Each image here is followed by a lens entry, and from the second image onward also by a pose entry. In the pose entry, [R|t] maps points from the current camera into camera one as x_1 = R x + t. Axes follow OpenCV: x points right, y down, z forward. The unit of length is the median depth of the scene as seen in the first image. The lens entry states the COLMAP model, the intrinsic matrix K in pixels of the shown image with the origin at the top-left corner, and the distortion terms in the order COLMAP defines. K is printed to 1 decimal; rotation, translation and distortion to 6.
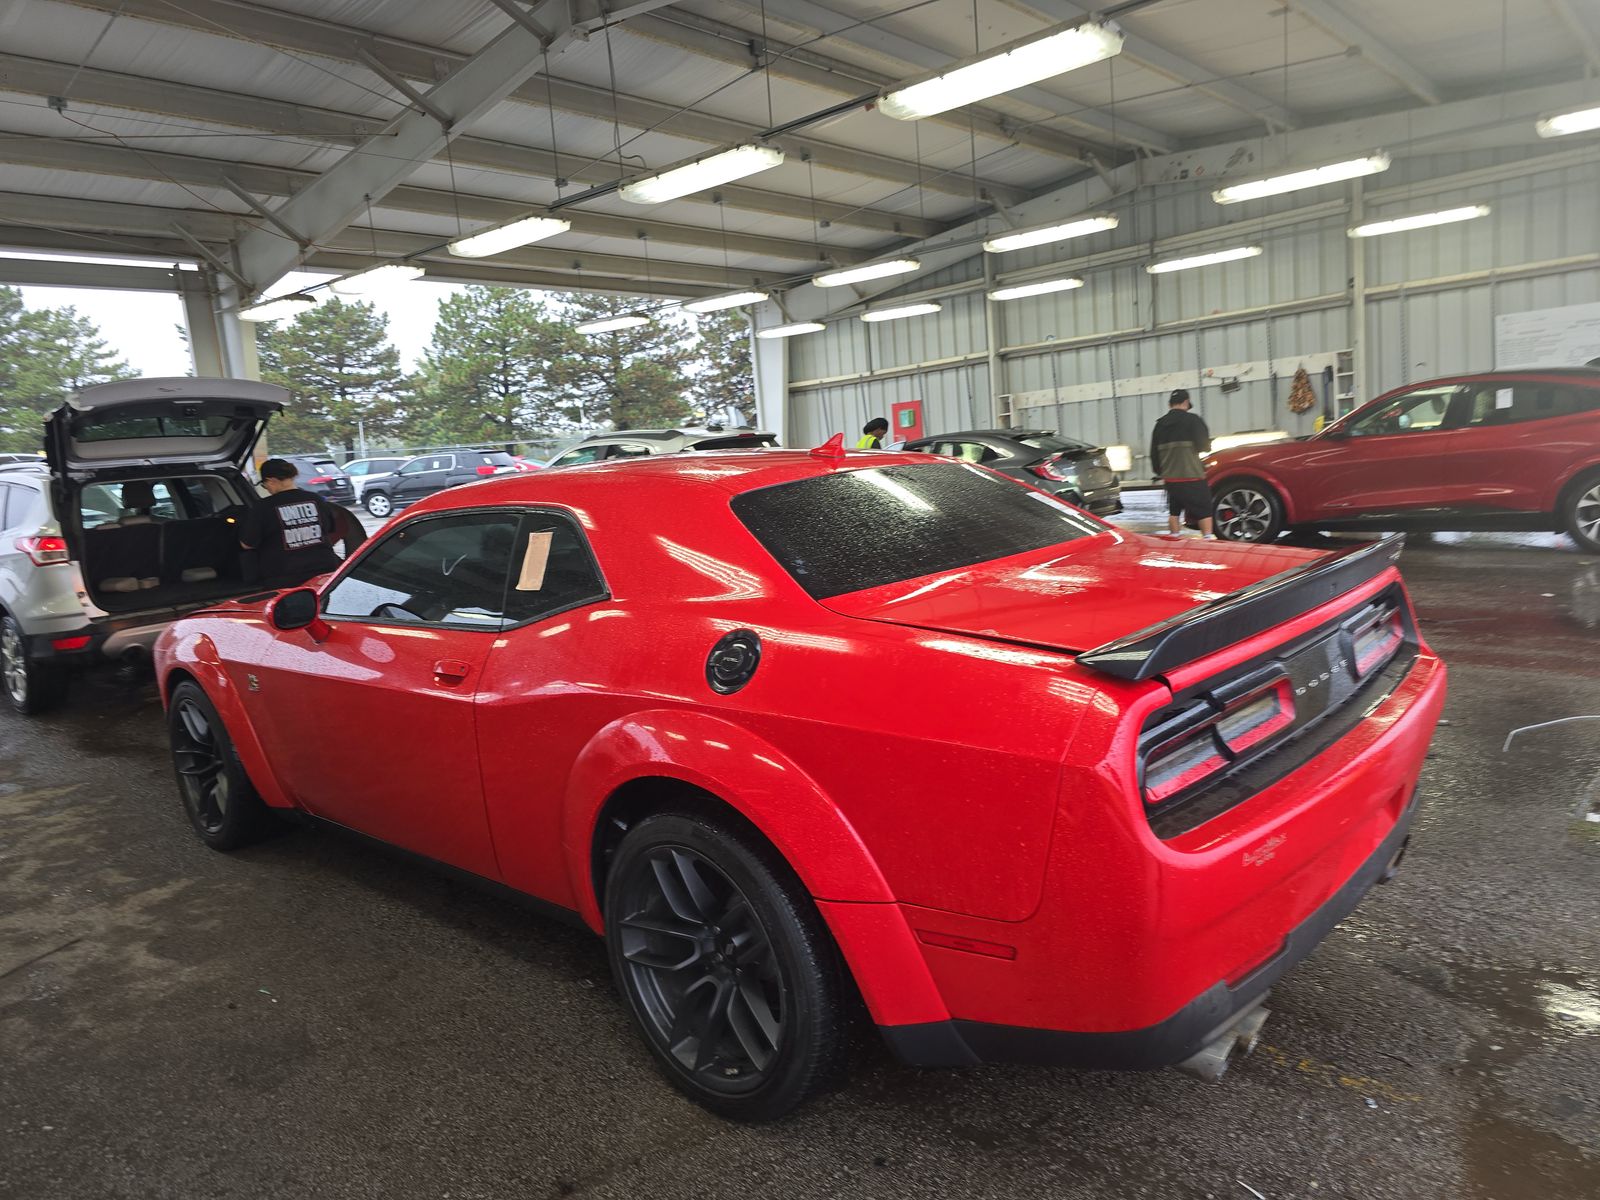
lens RADIAL K [[1078.7, 0, 800.0], [0, 1078.7, 600.0], [0, 0, 1]] dist [0.002082, -0.001047]
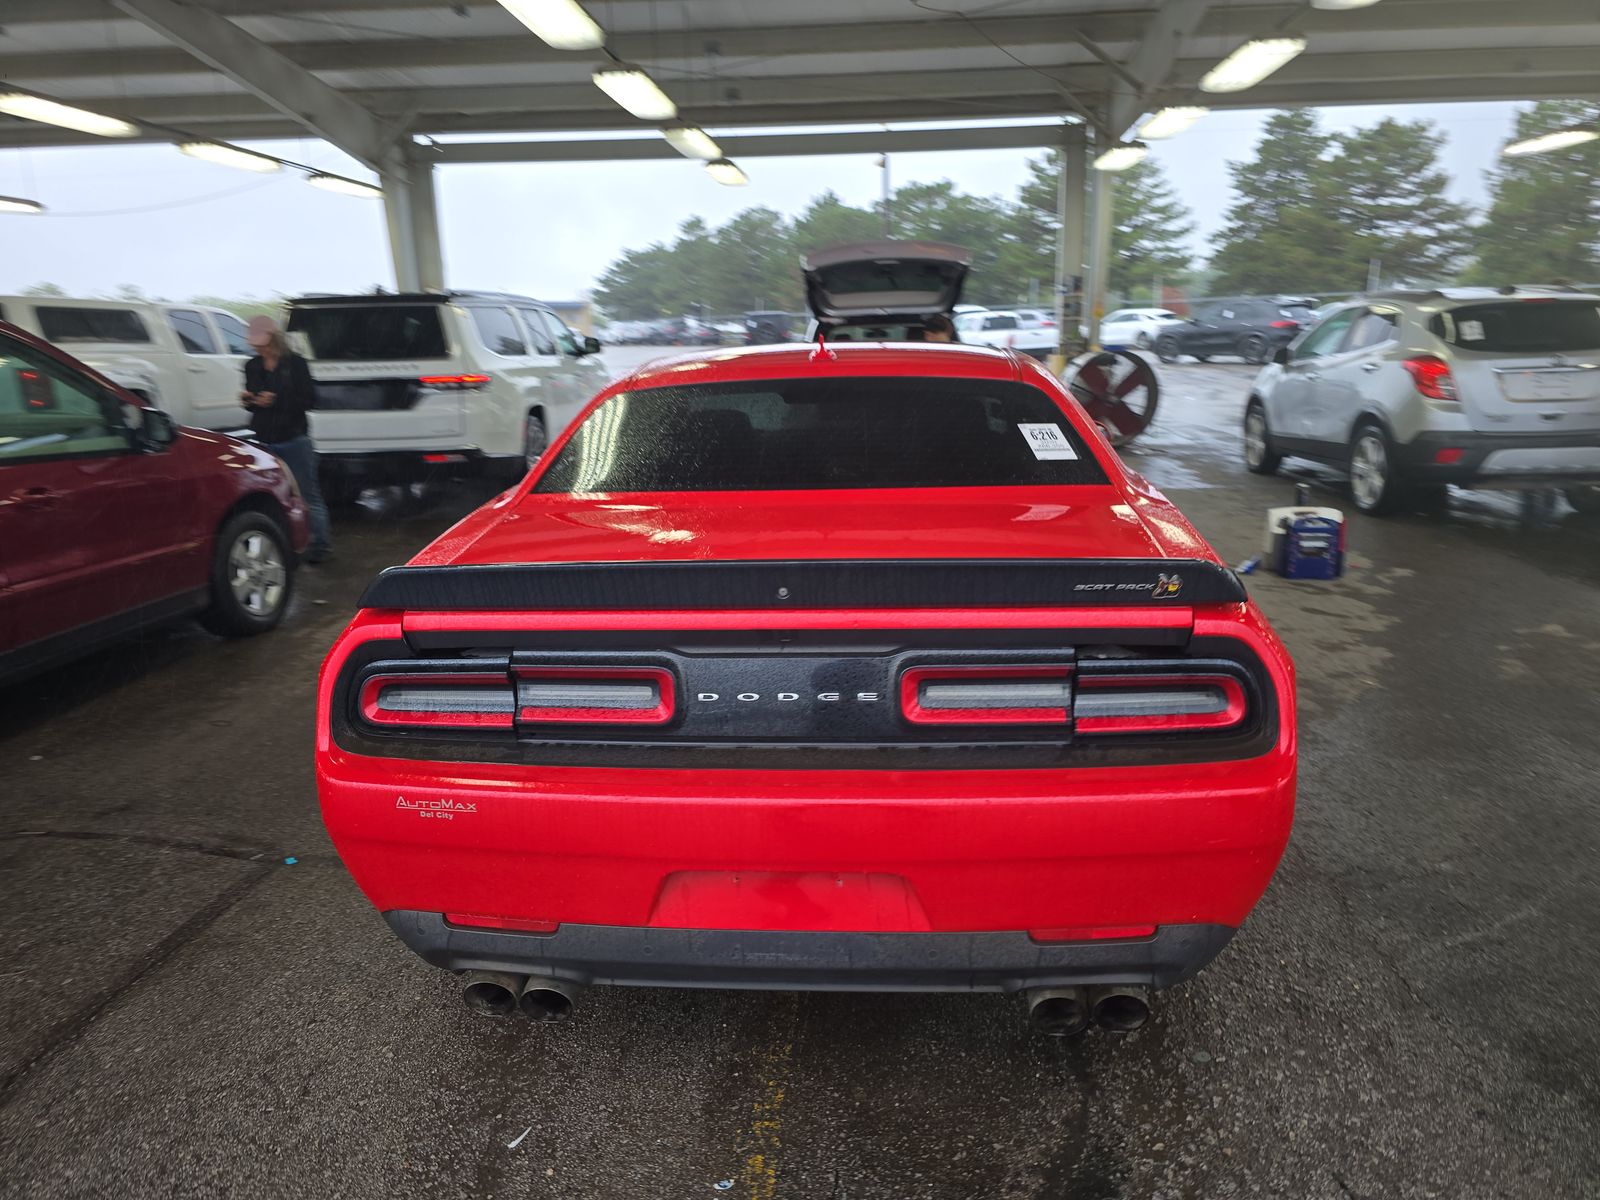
lens RADIAL K [[1080.4, 0, 812.7], [0, 1080.4, 598.6], [0, 0, 1]] dist [0.059668, -0.044850]
pose [[0.621015, 0.241464, -0.745678, 0.226008], [-0.135059, 0.970100, 0.201656, -0.033687], [0.772075, -0.024521, 0.635059, 0.106121]]
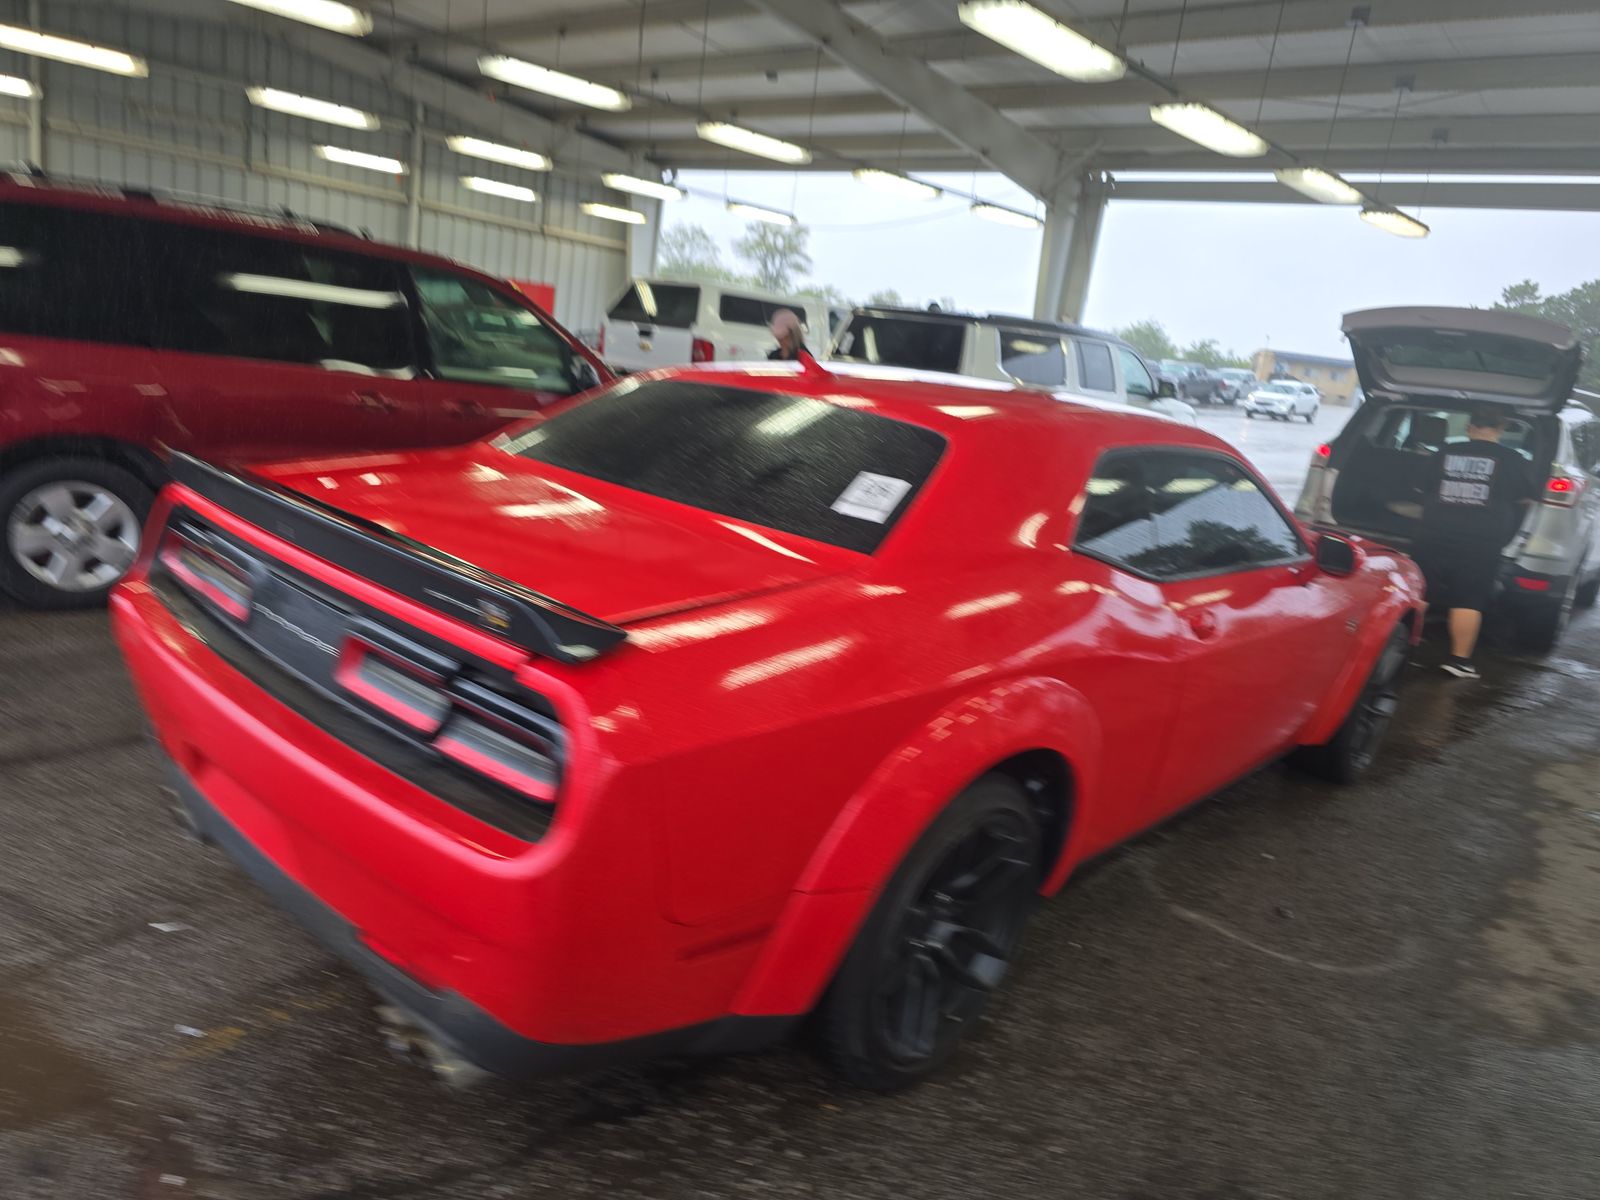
lens RADIAL K [[1080.4, 0, 812.7], [0, 1080.4, 598.6], [0, 0, 1]] dist [0.059668, -0.044850]
pose [[-0.013731, 0.306238, -0.951856, 0.274580], [-0.266137, 0.916488, 0.298698, -0.067403], [0.963837, 0.257426, 0.068917, 0.280928]]
